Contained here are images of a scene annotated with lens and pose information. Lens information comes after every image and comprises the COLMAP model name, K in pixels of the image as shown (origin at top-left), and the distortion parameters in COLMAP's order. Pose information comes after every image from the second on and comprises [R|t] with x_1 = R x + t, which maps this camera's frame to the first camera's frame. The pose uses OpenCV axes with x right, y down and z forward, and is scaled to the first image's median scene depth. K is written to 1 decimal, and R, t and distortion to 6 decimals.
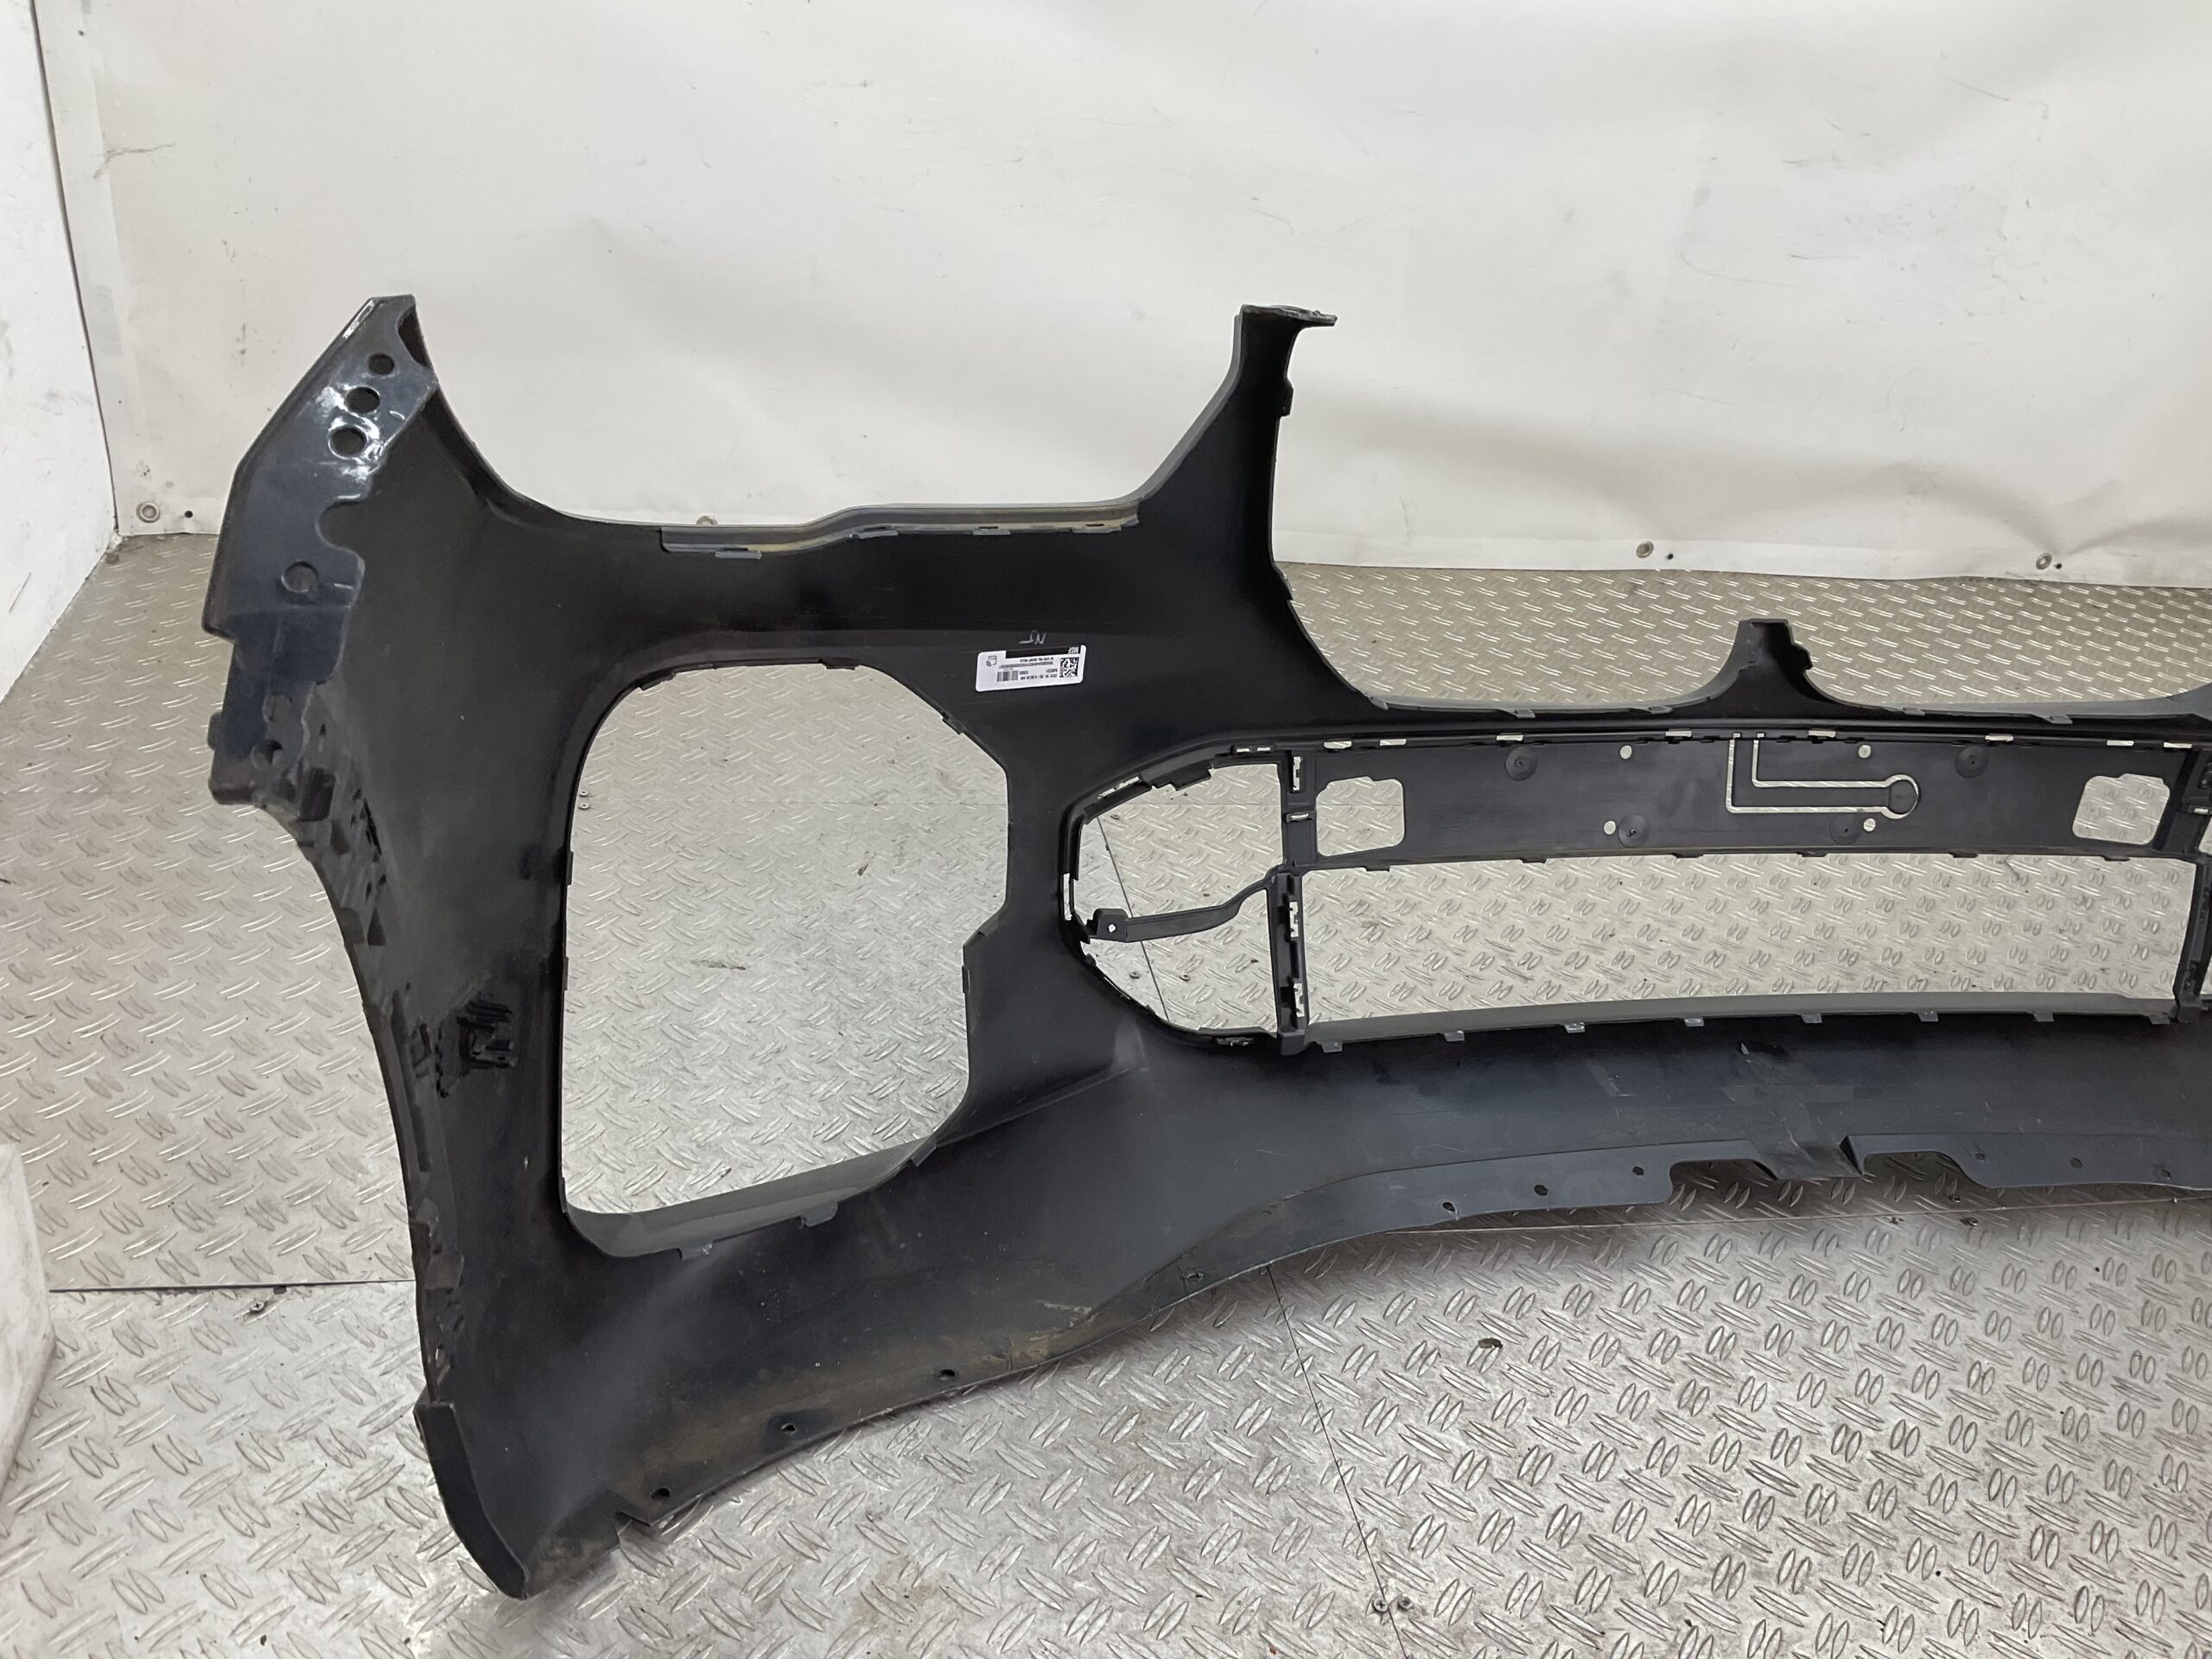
lens RADIAL K [[1848.7, 0, 1132.4], [0, 1848.7, 886.9], [0, 0, 1]] dist [0.058630, -0.112519]
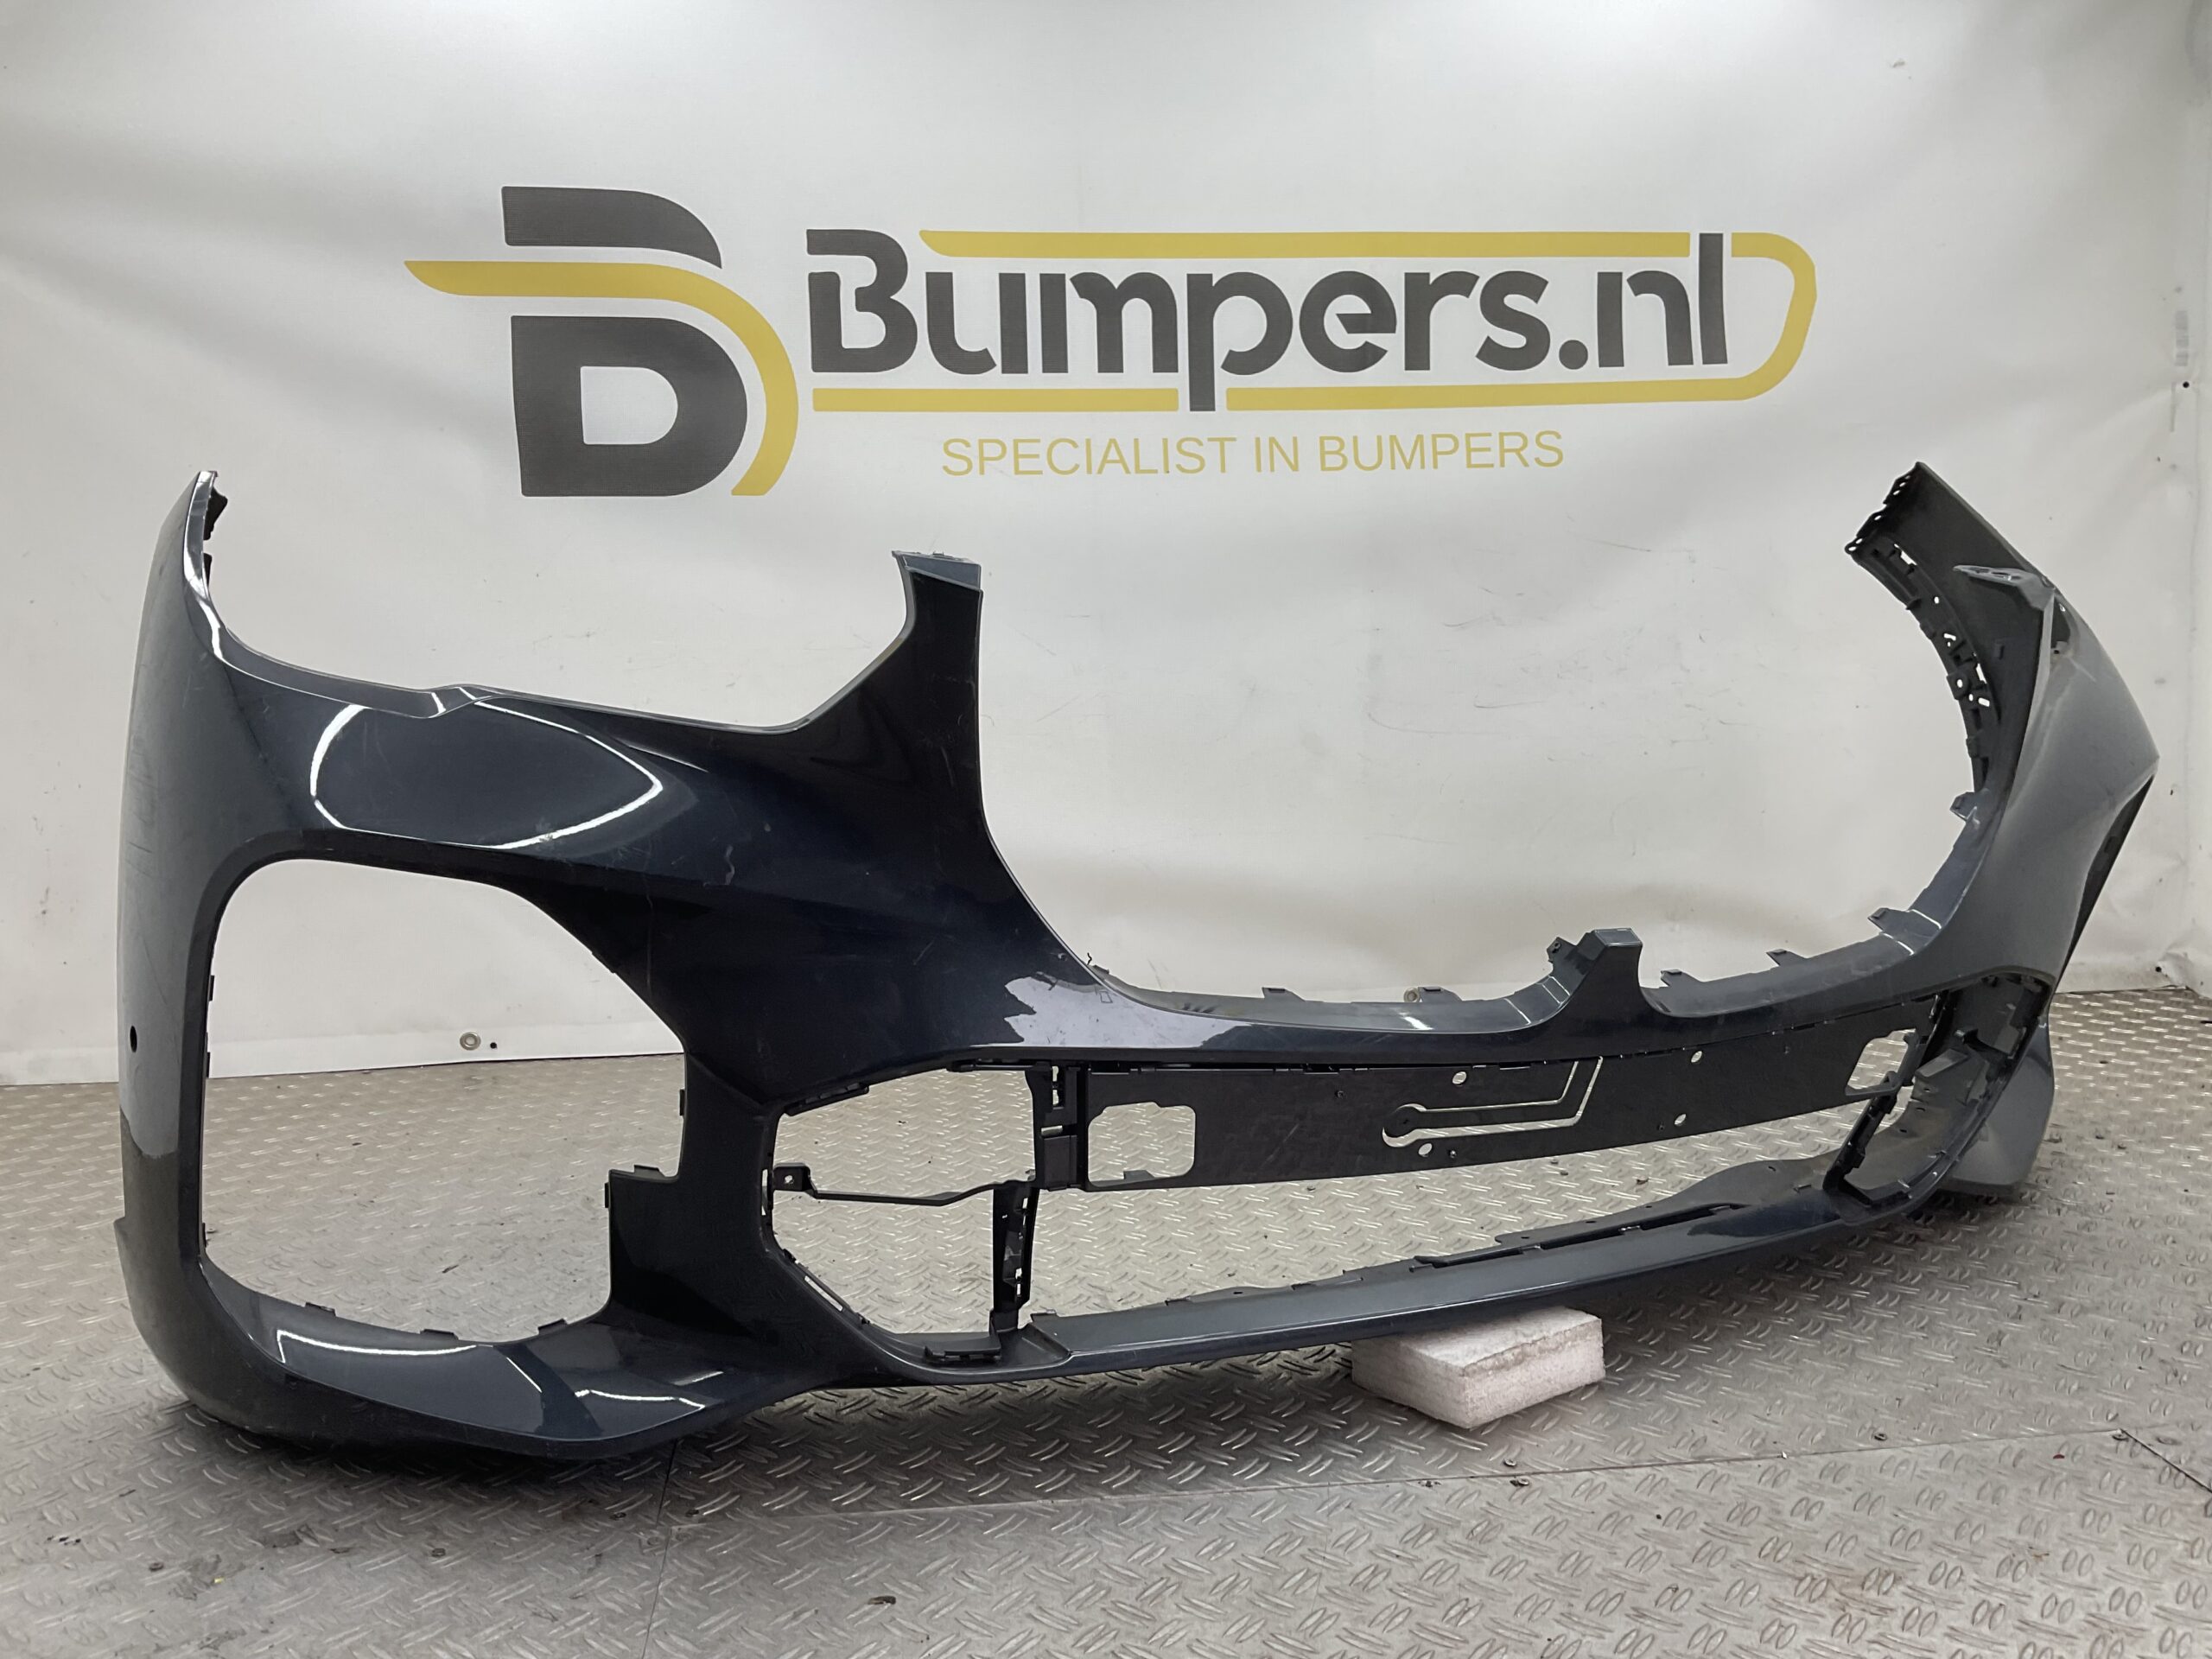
lens RADIAL K [[1848.7, 0, 1107.2], [0, 1848.7, 833.4], [0, 0, 1]] dist [0.058630, -0.112519]
pose [[0.989804, -0.112097, -0.087874, 0.392007], [0.065373, 0.905654, -0.418947, 0.273501], [0.126546, 0.408931, 0.903749, 0.072262]]
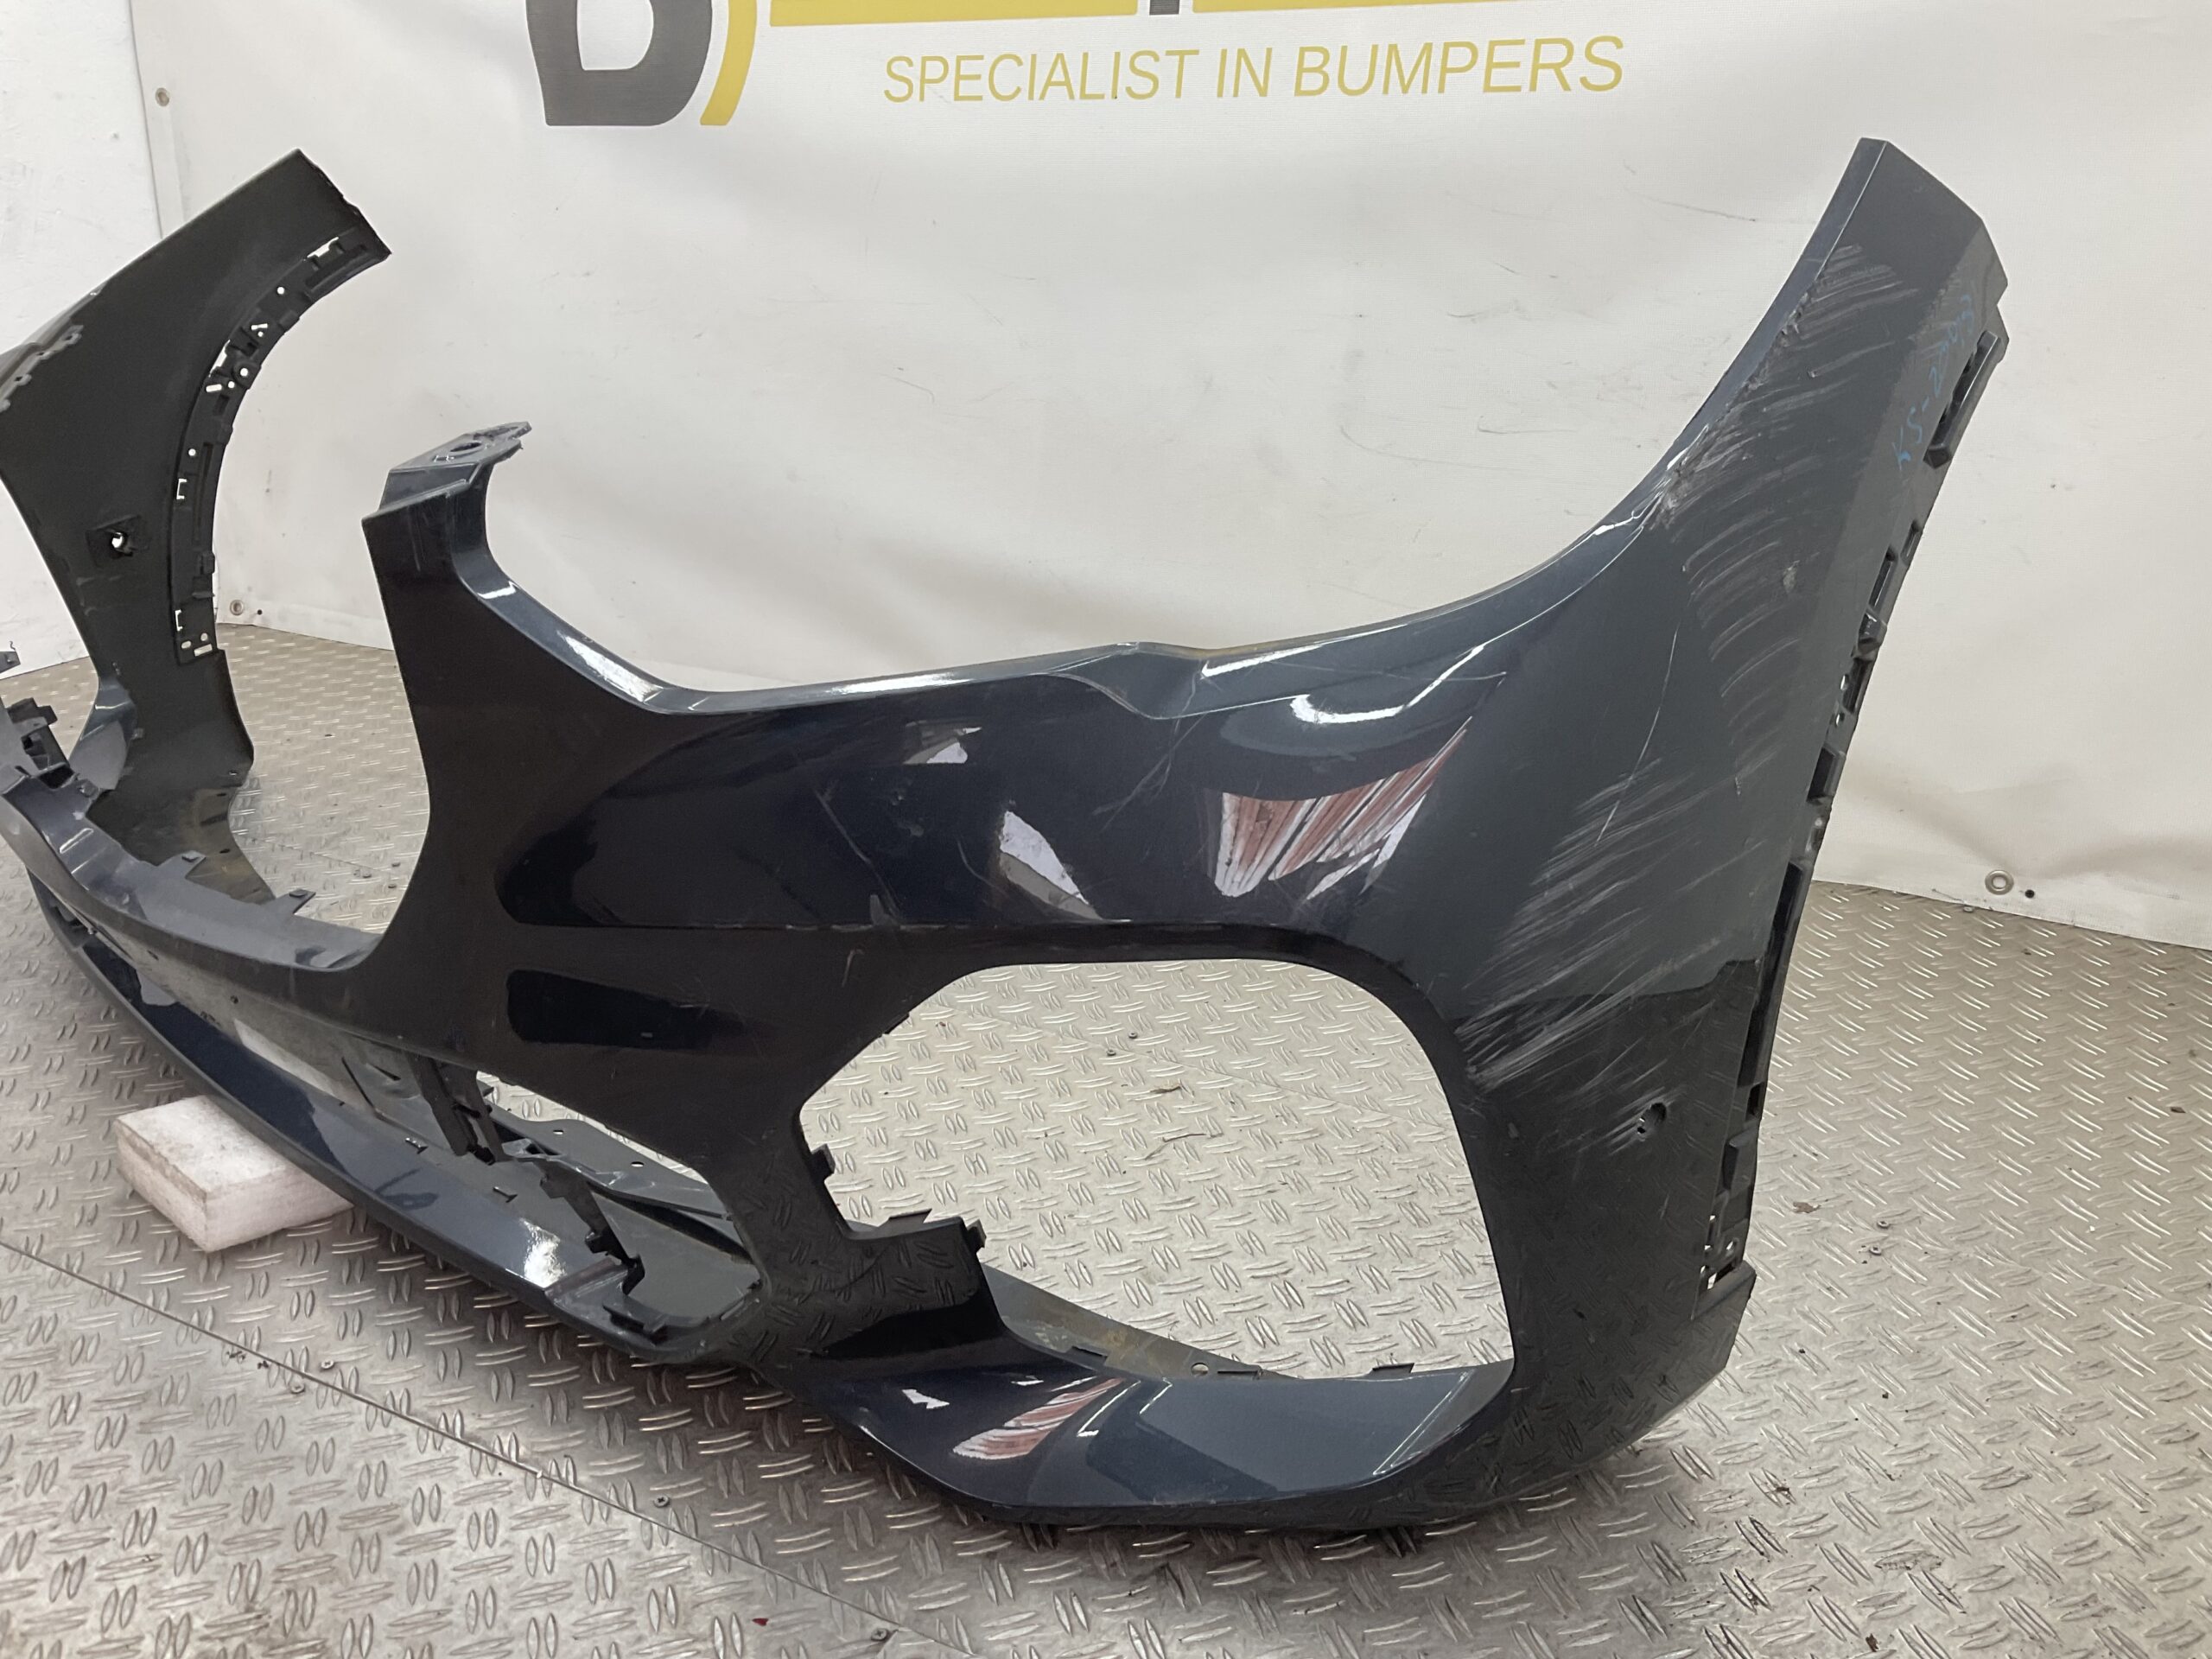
lens RADIAL K [[1848.7, 0, 1082.4], [0, 1848.7, 848.5], [0, 0, 1]] dist [0.058630, -0.112519]
pose [[0.769131, 0.127700, -0.626203, 1.285318], [-0.254215, 0.960112, -0.116445, -0.048029], [0.586355, 0.248752, 0.770915, 0.561593]]
